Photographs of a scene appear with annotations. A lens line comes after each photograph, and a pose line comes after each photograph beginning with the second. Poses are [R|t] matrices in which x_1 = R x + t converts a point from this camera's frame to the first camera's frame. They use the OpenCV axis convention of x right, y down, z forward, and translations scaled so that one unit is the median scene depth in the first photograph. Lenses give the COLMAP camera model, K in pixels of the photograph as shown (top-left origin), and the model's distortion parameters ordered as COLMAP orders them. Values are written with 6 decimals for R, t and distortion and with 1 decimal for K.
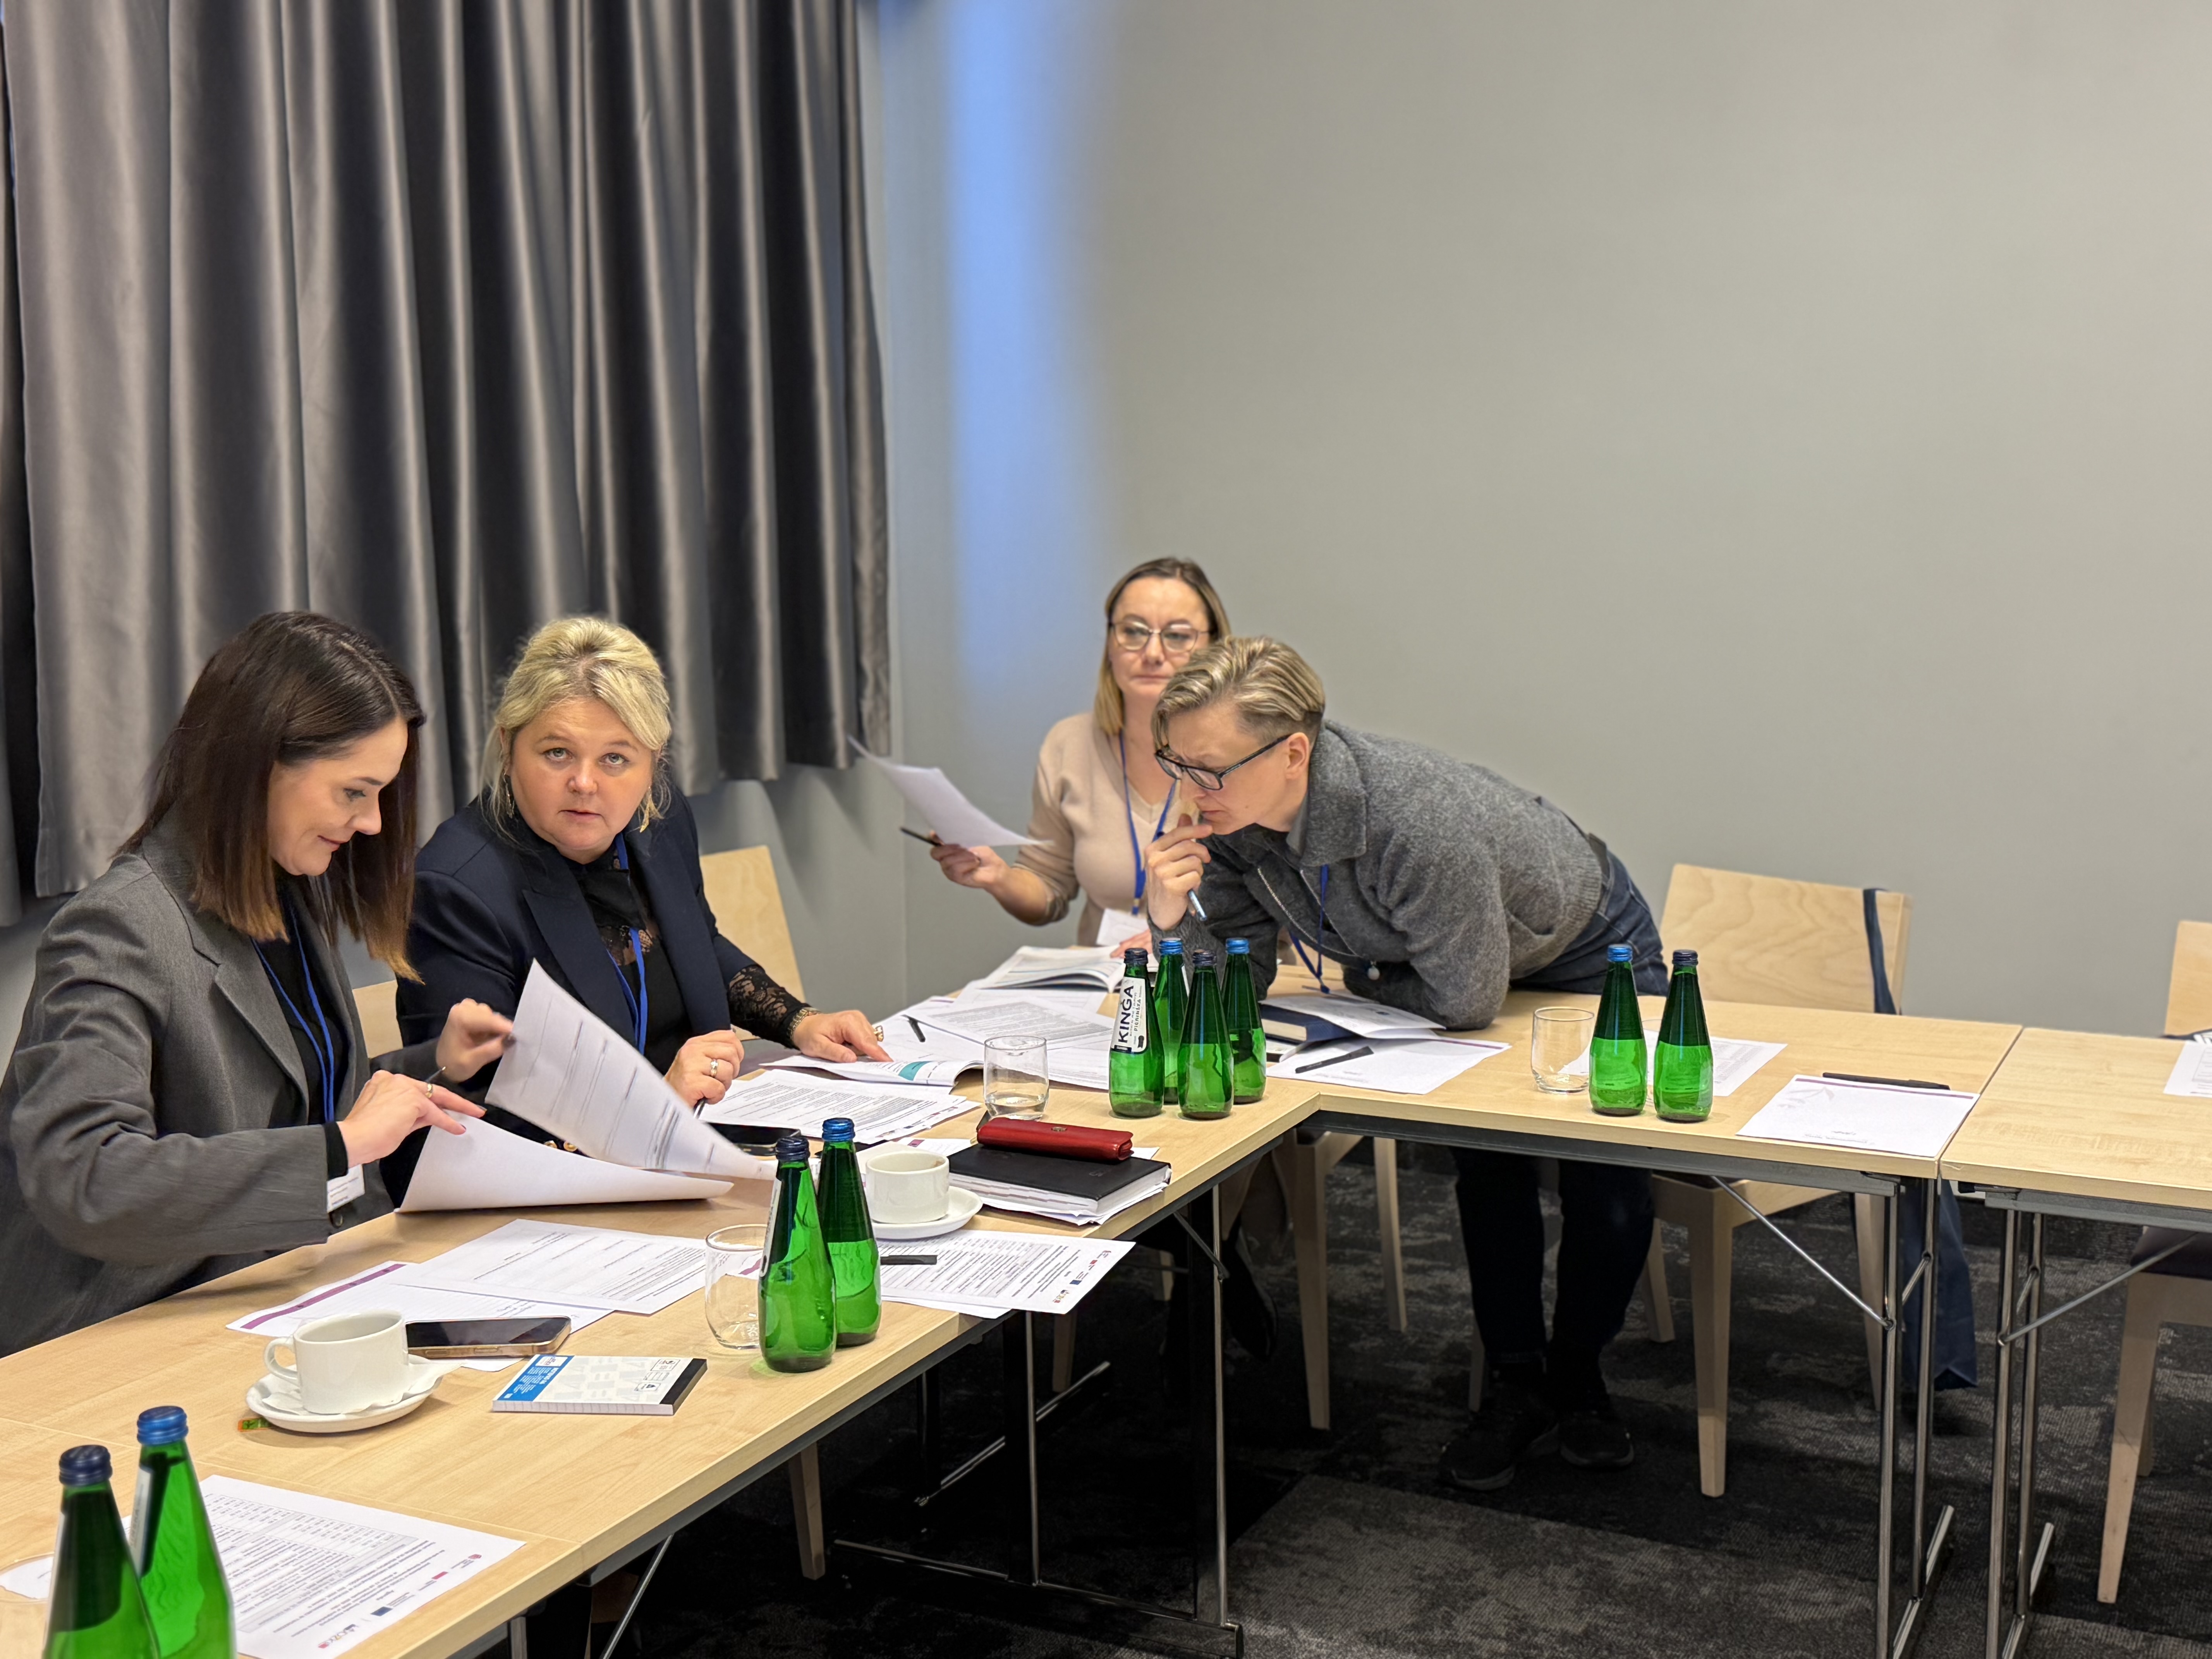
lens RADIAL K [[2588.6, 0, 1101.2], [0, 2588.6, 836.8], [0, 0, 1]] dist [0.008183, 0.000000]
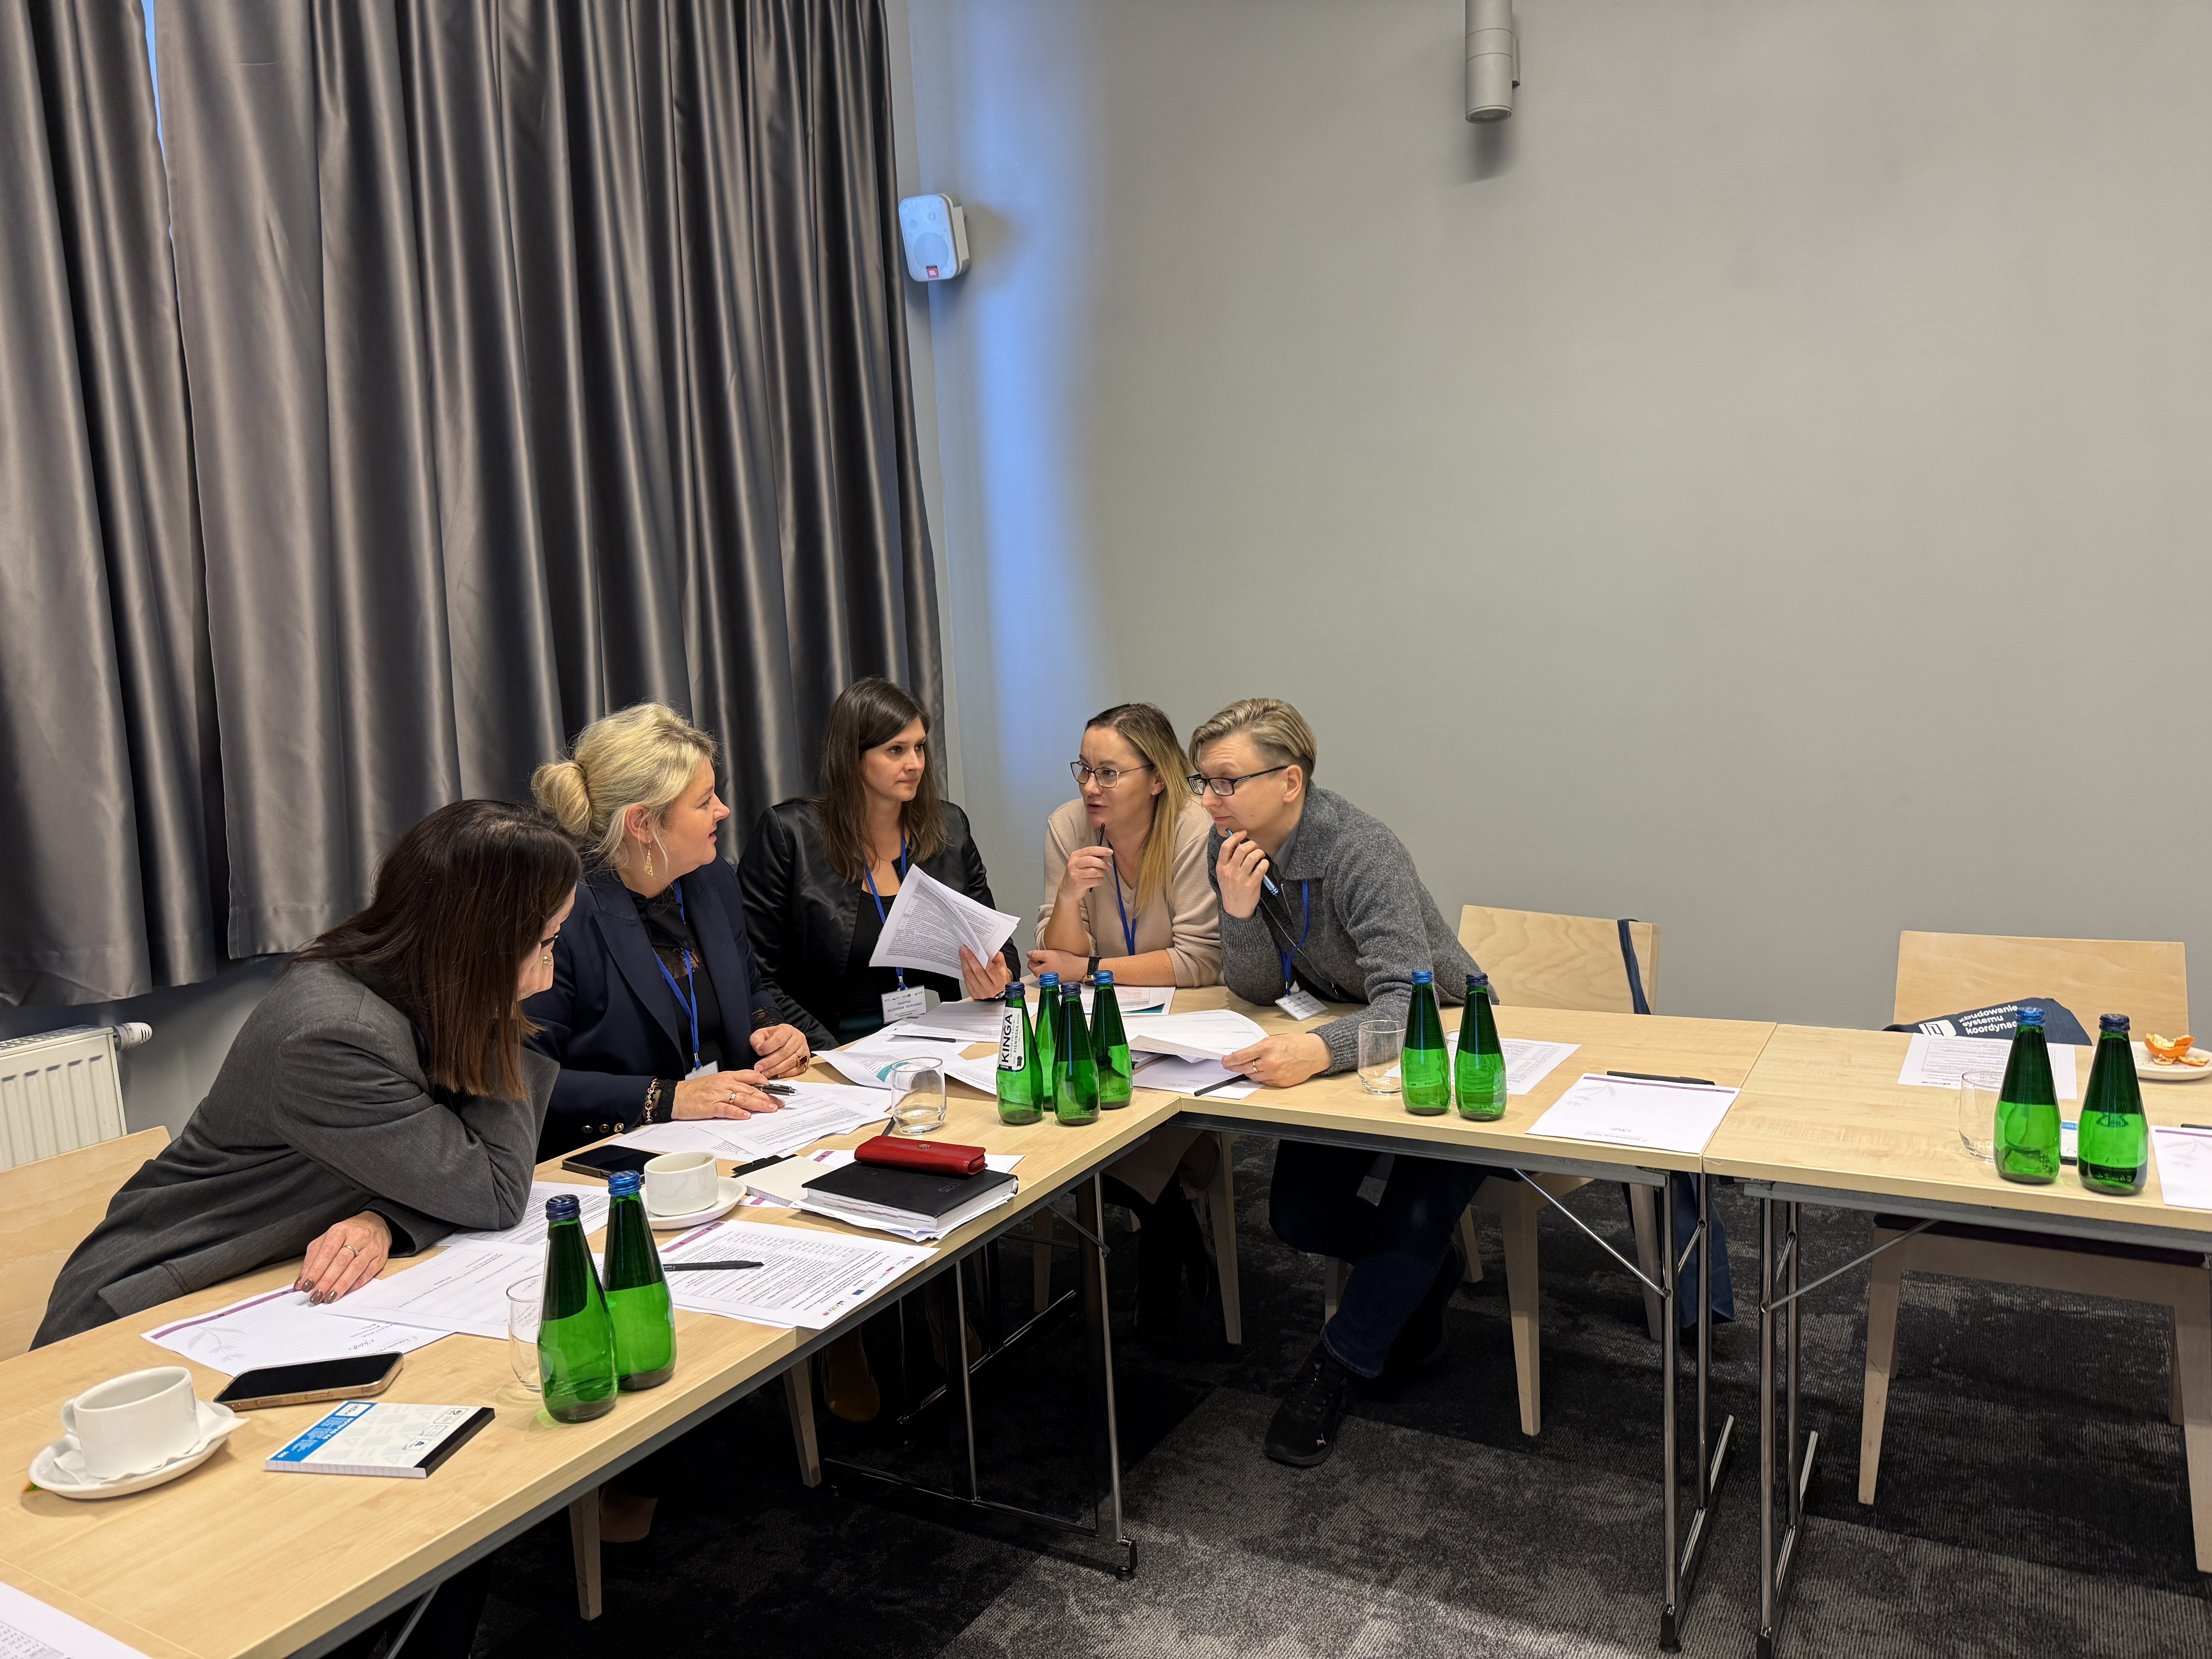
lens RADIAL K [[1589.2, 0, 1109.7], [0, 1589.2, 824.7], [0, 0, 1]] dist [-0.024948, 0.012884]
pose [[0.997651, -0.033176, -0.059928, 0.095734], [0.030996, 0.998836, -0.036949, -0.001633], [0.061084, 0.035005, 0.997519, 0.247860]]
